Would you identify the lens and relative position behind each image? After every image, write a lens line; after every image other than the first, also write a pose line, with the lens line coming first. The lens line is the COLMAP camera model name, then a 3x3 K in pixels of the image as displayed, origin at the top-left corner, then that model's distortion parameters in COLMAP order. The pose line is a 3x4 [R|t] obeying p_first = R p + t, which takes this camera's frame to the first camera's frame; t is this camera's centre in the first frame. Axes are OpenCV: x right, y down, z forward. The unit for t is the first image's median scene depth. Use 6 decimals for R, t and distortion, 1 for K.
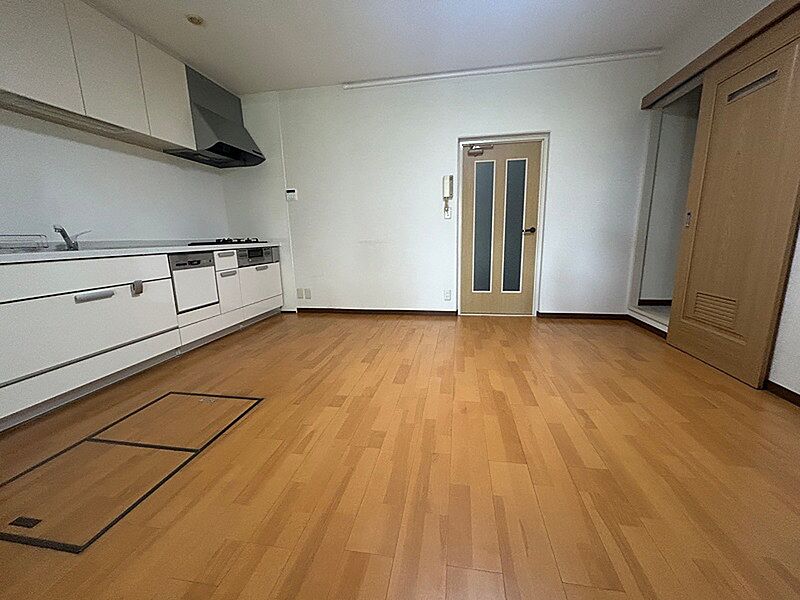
lens RADIAL K [[324.3, 0, 401.9], [0, 324.3, 299.5], [0, 0, 1]] dist [-0.000239, 0.000894]
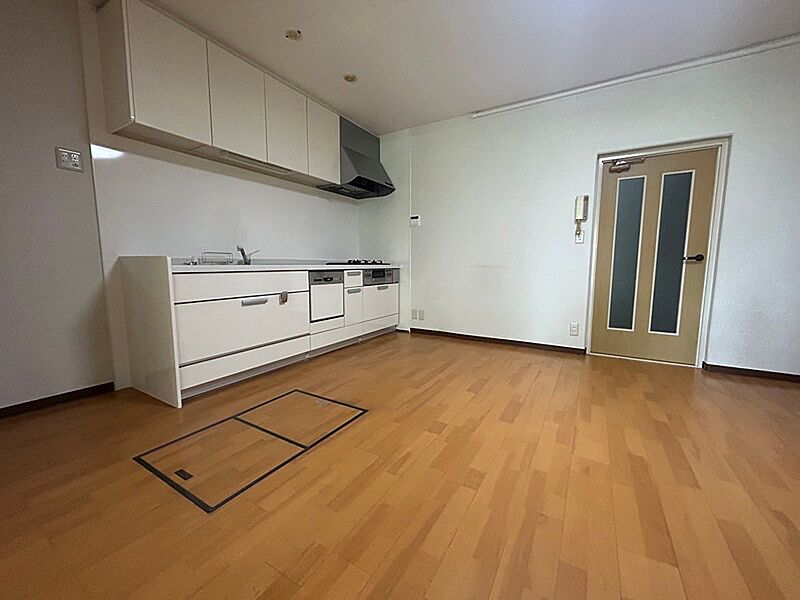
lens RADIAL K [[324.3, 0, 401.1], [0, 324.3, 298.9], [0, 0, 1]] dist [-0.000239, 0.000894]
pose [[0.933849, 0.064328, -0.351834, 0.011177], [-0.092895, 0.993558, -0.064907, 0.006165], [0.345393, 0.093297, 0.933809, 0.024842]]
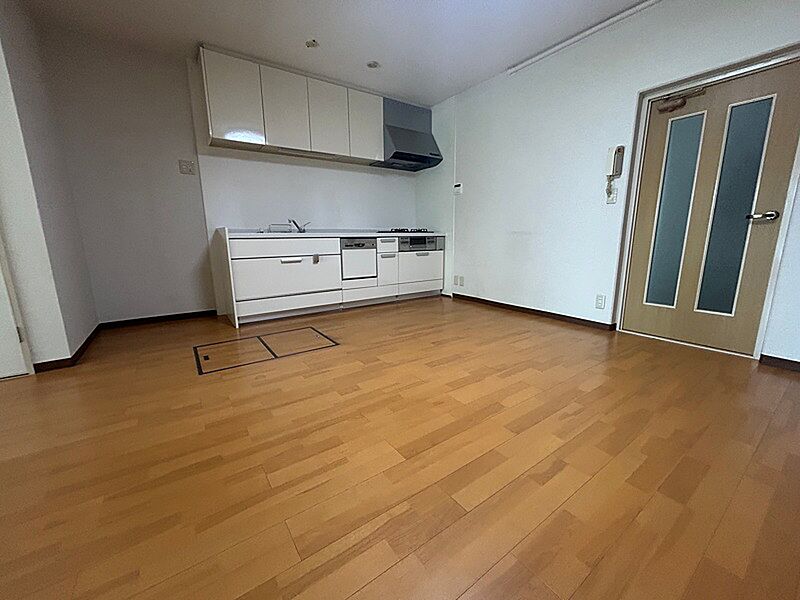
lens RADIAL K [[324.3, 0, 399.2], [0, 324.3, 298.9], [0, 0, 1]] dist [-0.000239, 0.000894]
pose [[0.707061, 0.152155, -0.690589, 0.492747], [-0.143417, 0.987137, 0.070654, -0.009726], [0.692456, 0.049086, 0.719788, 0.144935]]
